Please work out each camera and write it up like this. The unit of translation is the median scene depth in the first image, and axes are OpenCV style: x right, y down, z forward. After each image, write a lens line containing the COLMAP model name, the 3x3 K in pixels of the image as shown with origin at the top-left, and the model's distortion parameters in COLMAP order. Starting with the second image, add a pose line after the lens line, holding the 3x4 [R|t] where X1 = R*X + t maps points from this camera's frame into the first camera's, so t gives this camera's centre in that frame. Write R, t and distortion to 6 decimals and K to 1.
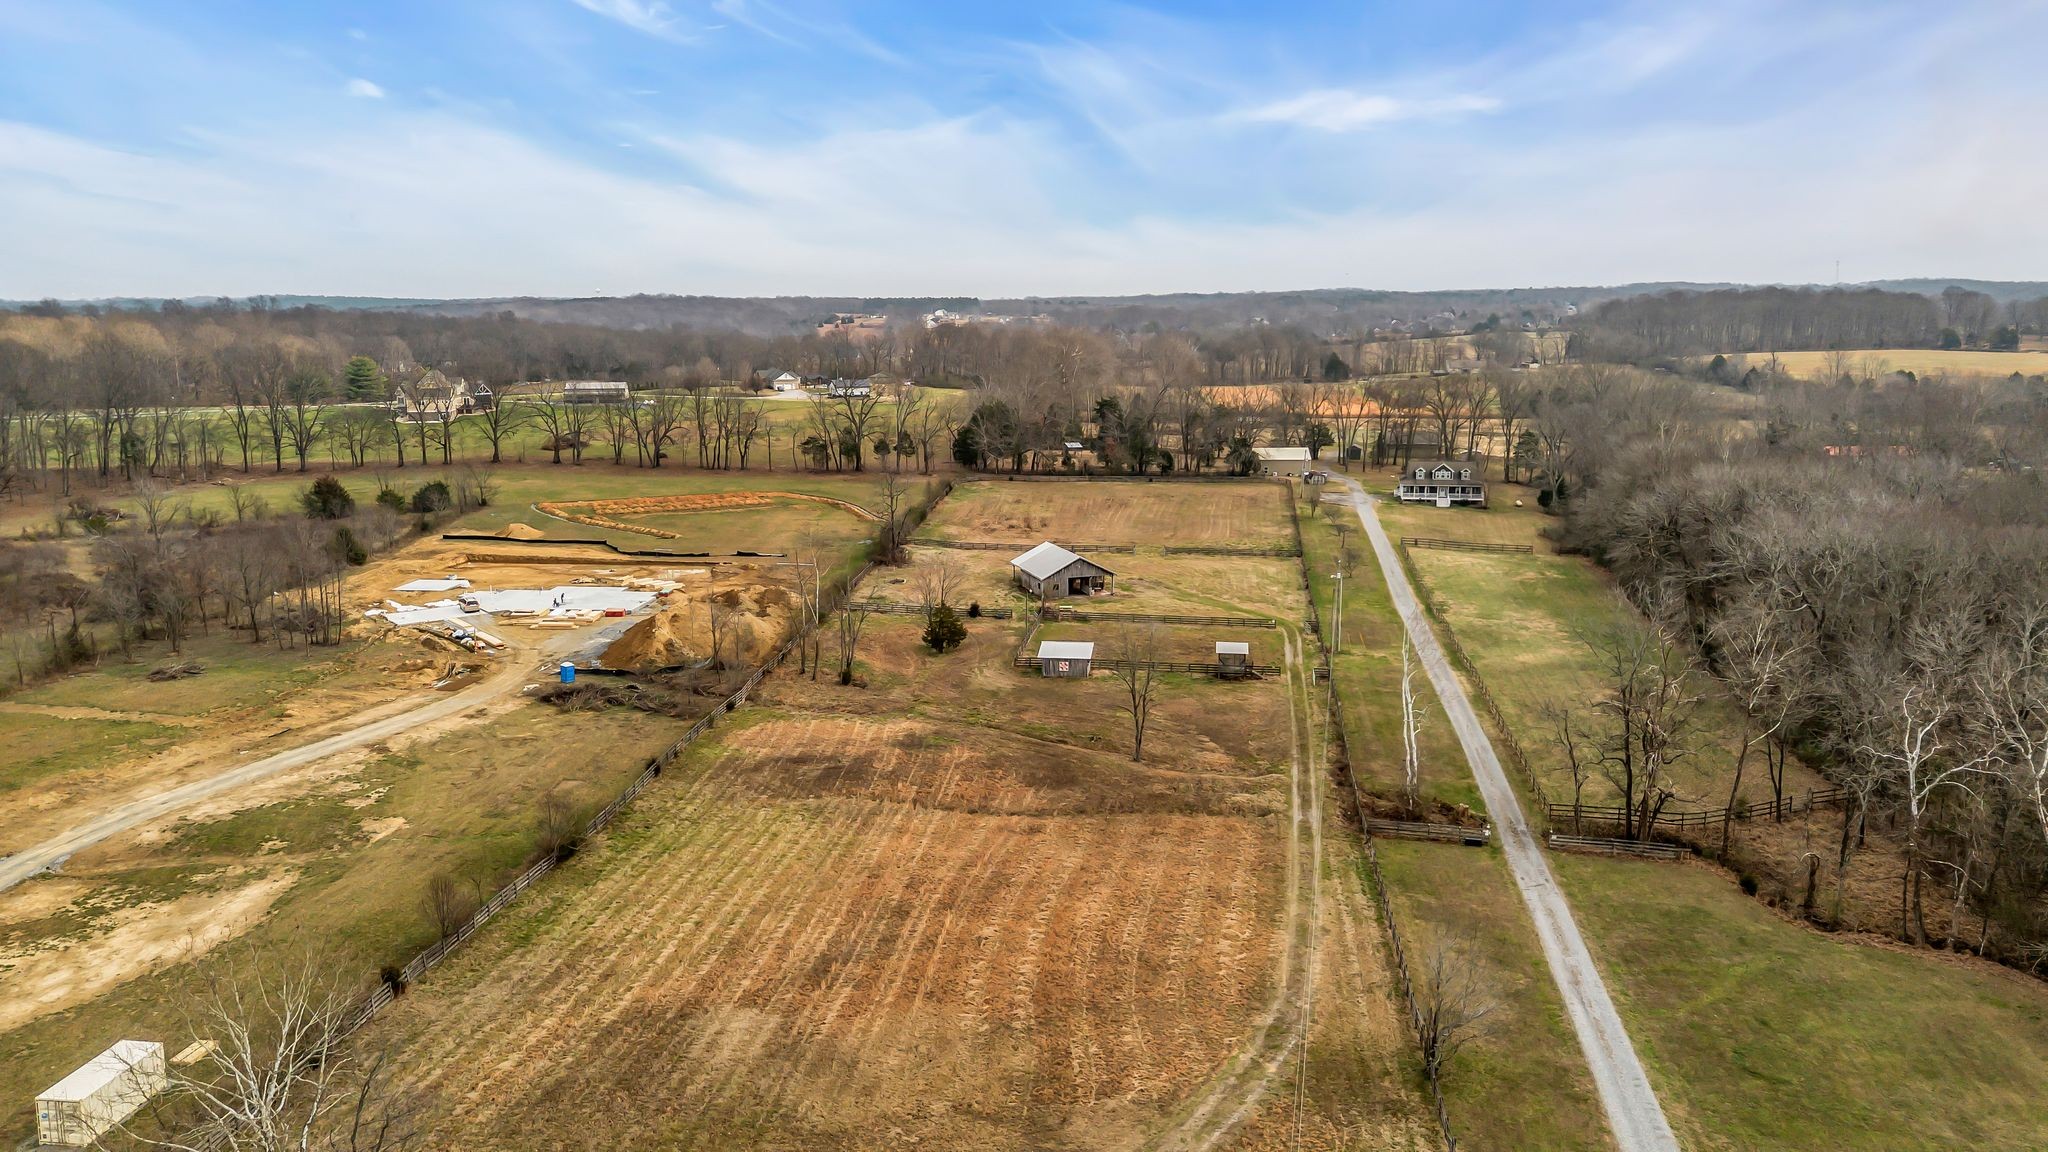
lens RADIAL K [[1440.7, 0, 1028.7], [0, 1440.7, 555.2], [0, 0, 1]] dist [0.088275, -0.104601]
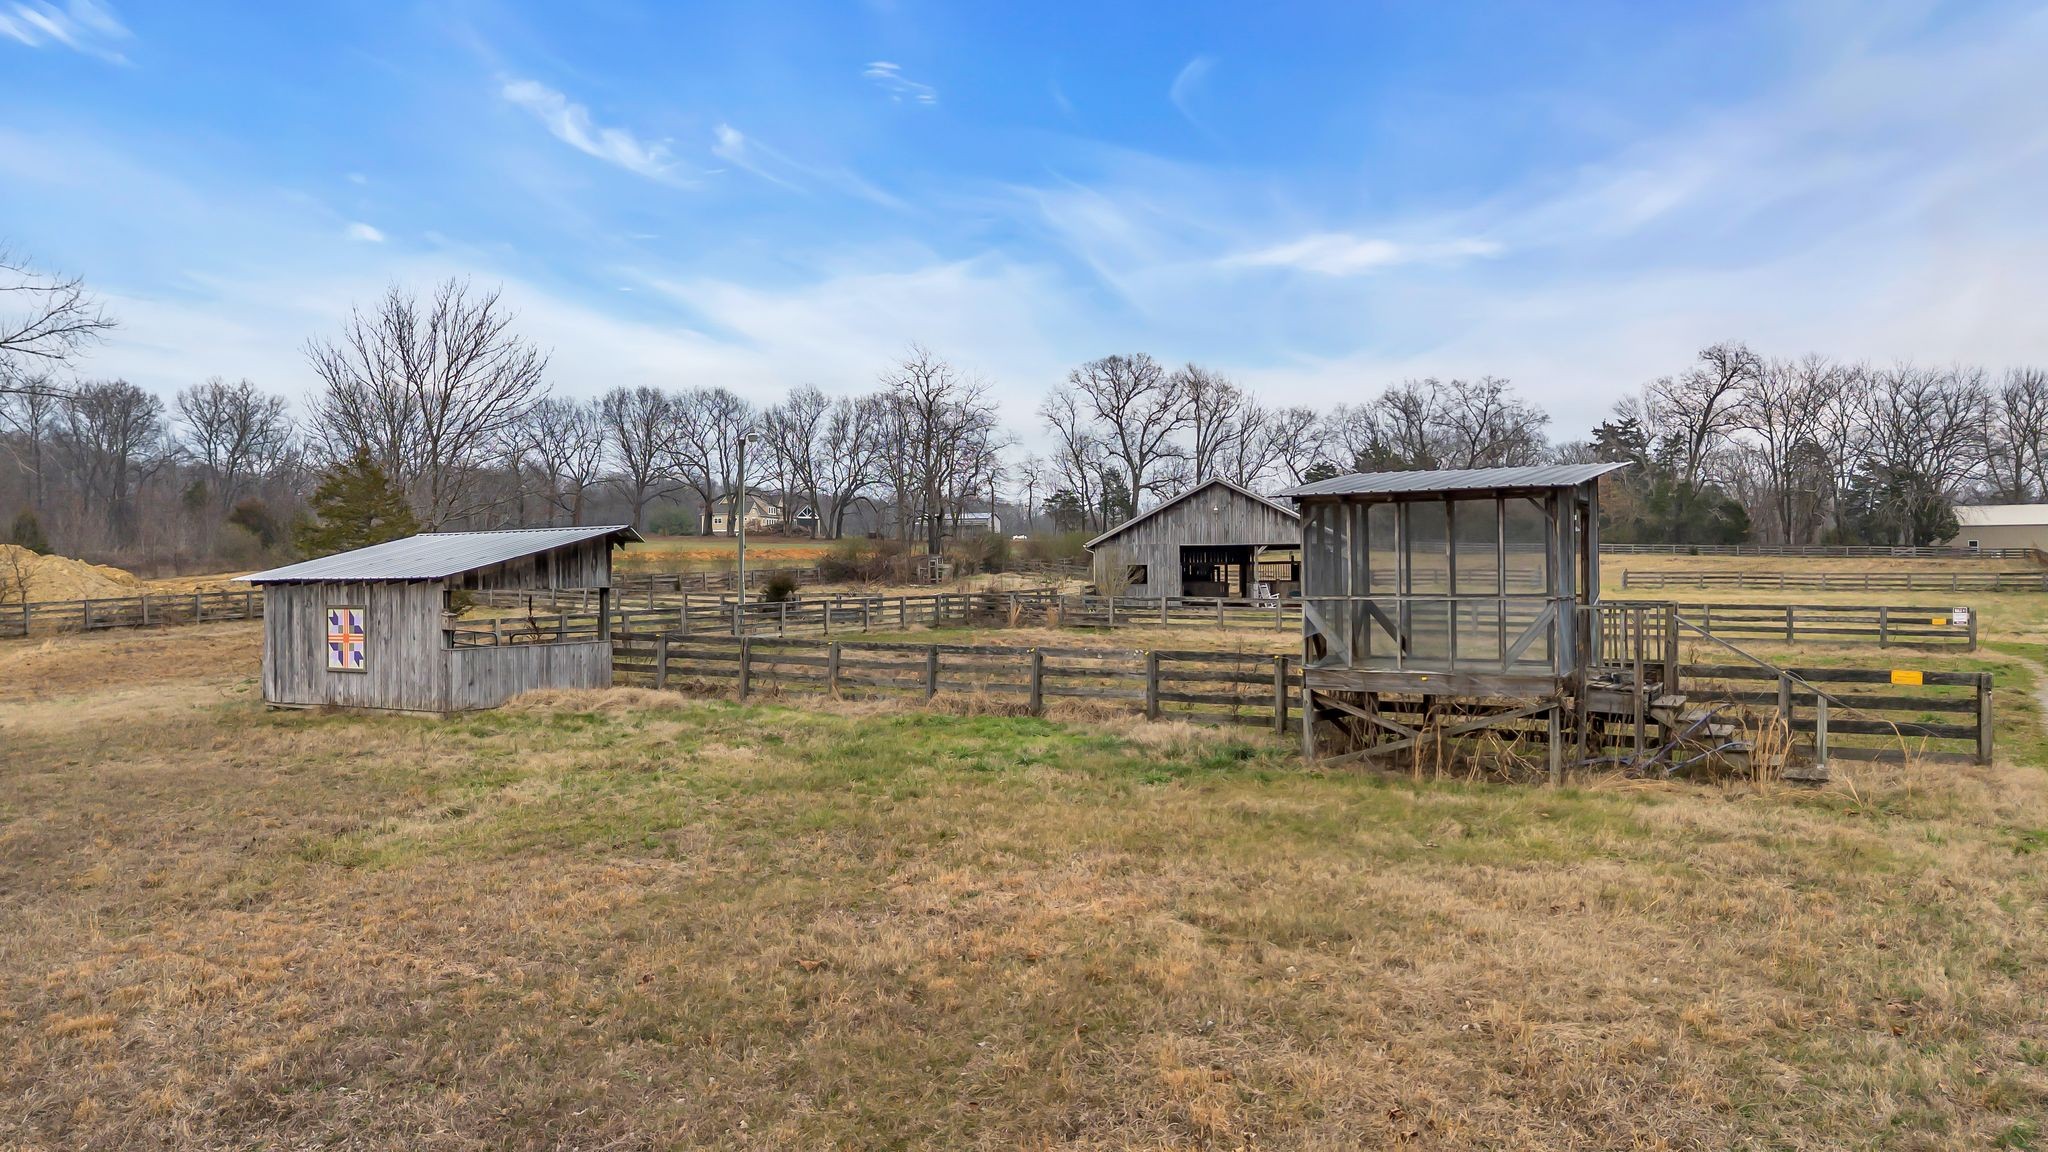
lens RADIAL K [[1440.7, 0, 1028.7], [0, 1440.7, 555.2], [0, 0, 1]] dist [0.088275, -0.104601]
pose [[0.912446, -0.011241, -0.409043, 0.099731], [-0.063122, 0.983791, -0.167841, 0.057283], [0.404299, 0.178966, 0.896947, 0.564719]]
